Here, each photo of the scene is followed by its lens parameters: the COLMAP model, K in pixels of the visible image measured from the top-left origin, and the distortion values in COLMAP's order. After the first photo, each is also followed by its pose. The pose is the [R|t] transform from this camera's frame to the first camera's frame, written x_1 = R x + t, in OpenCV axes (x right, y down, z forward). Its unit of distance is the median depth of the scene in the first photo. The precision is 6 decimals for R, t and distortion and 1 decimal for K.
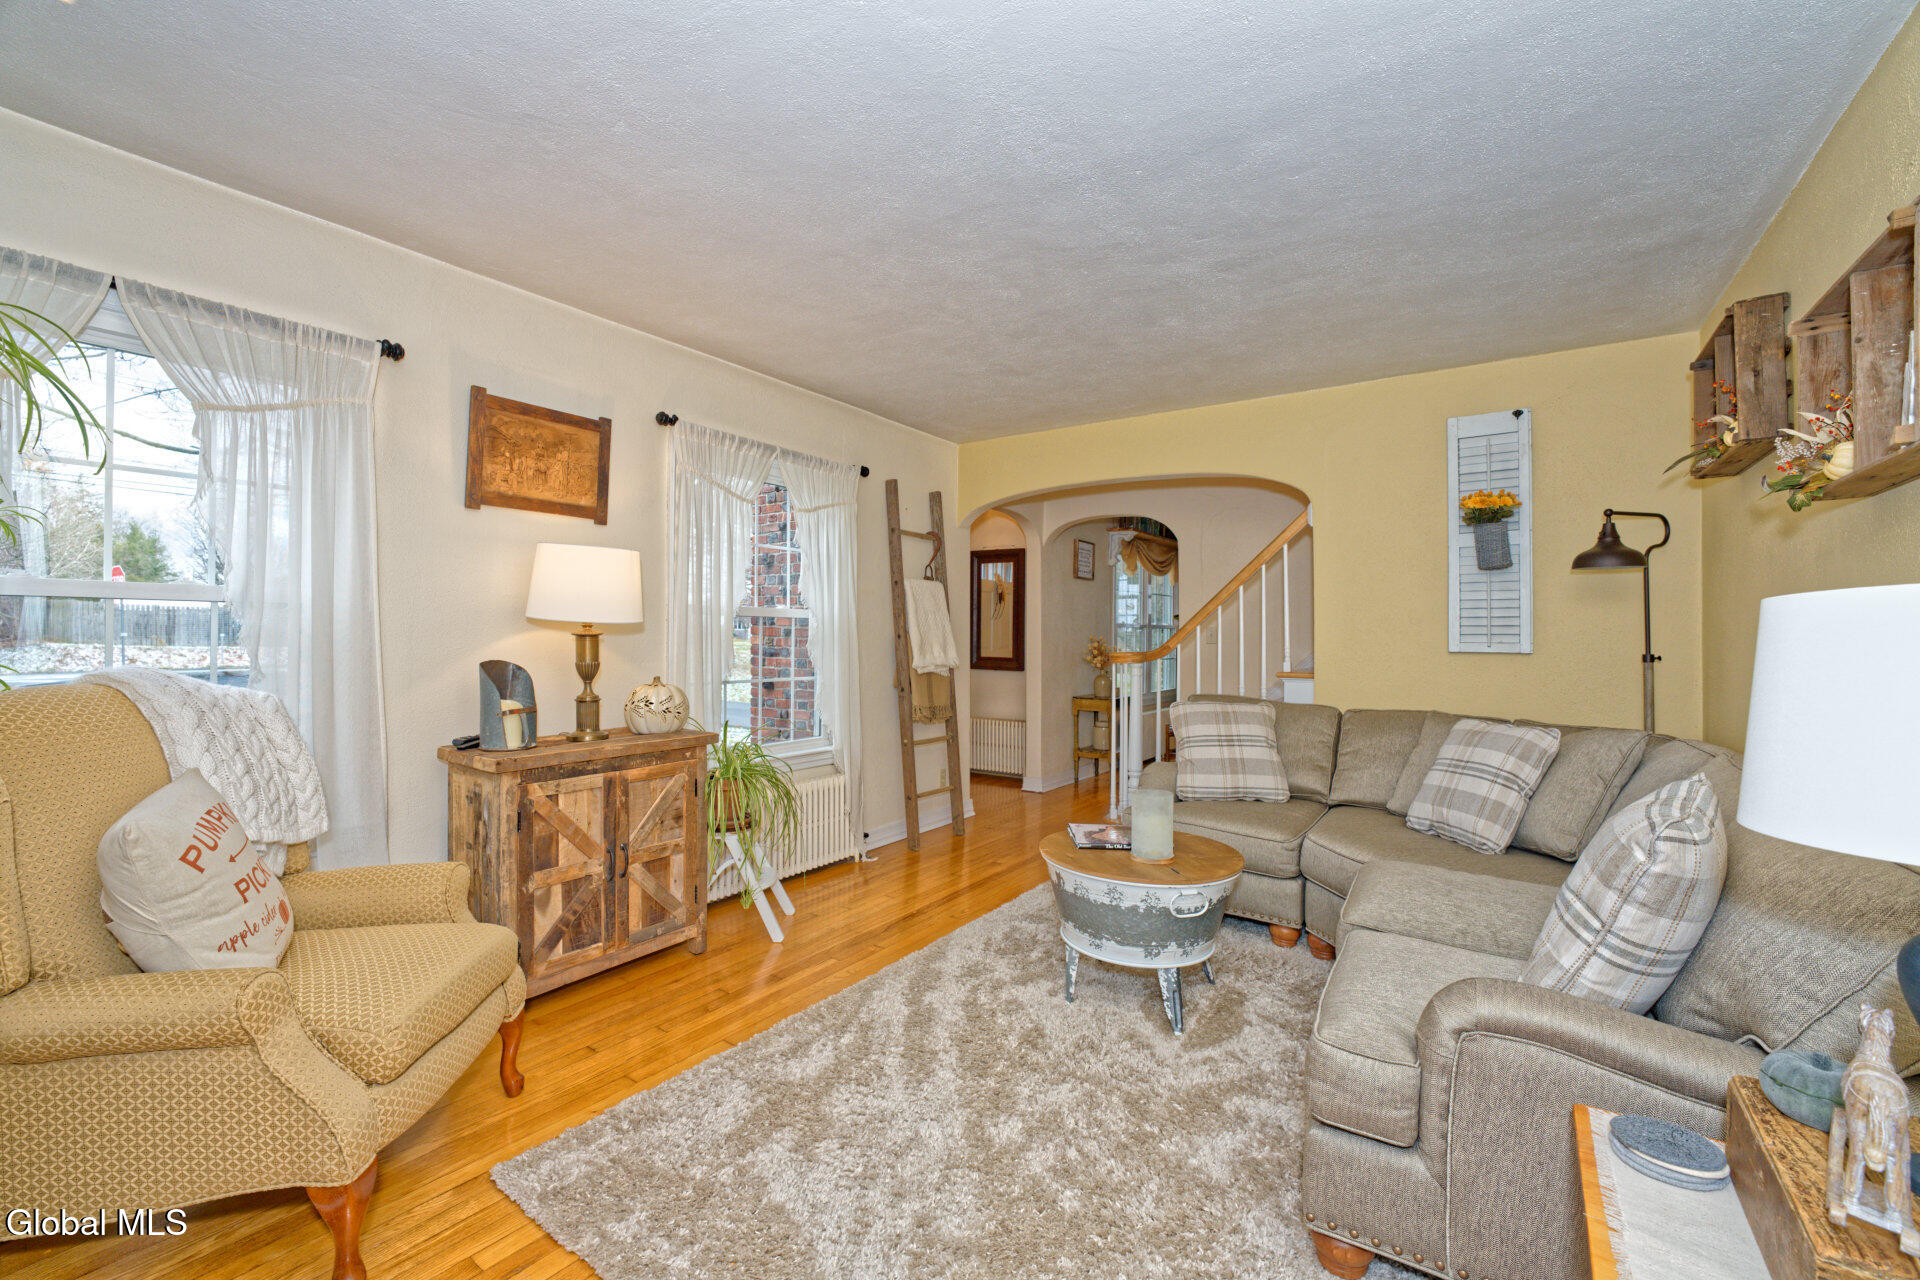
lens RADIAL K [[730.0, 0, 967.1], [0, 730.0, 635.2], [0, 0, 1]] dist [-0.020169, -0.000116]
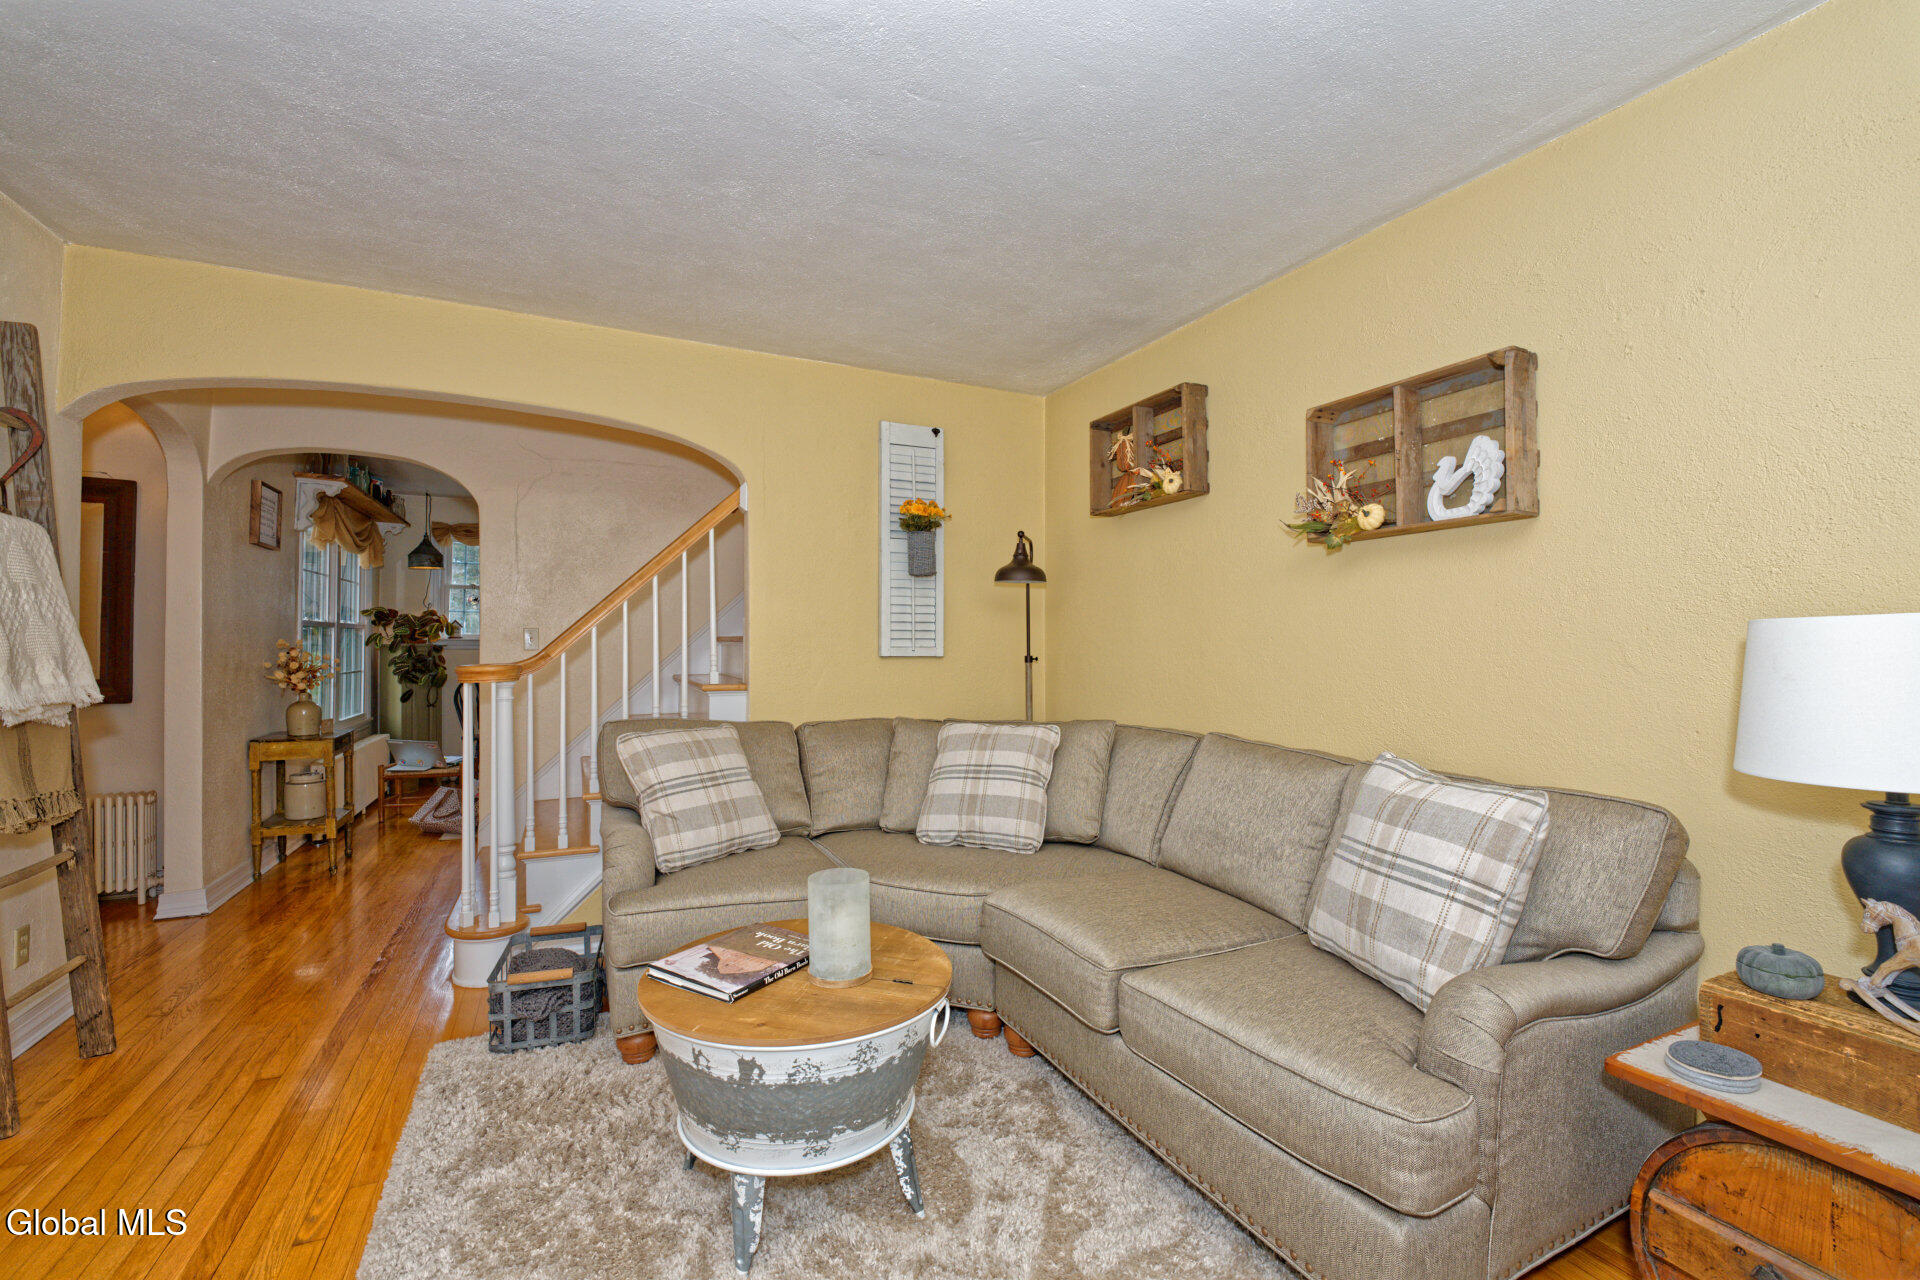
lens RADIAL K [[785.4, 0, 956.5], [0, 785.4, 637.7], [0, 0, 1]] dist [-0.021032, -0.000390]
pose [[0.520728, 0.002191, 0.853720, -0.208776], [-0.001531, 0.999997, -0.001632, -0.001003], [-0.853721, -0.000457, 0.520731, 0.368900]]
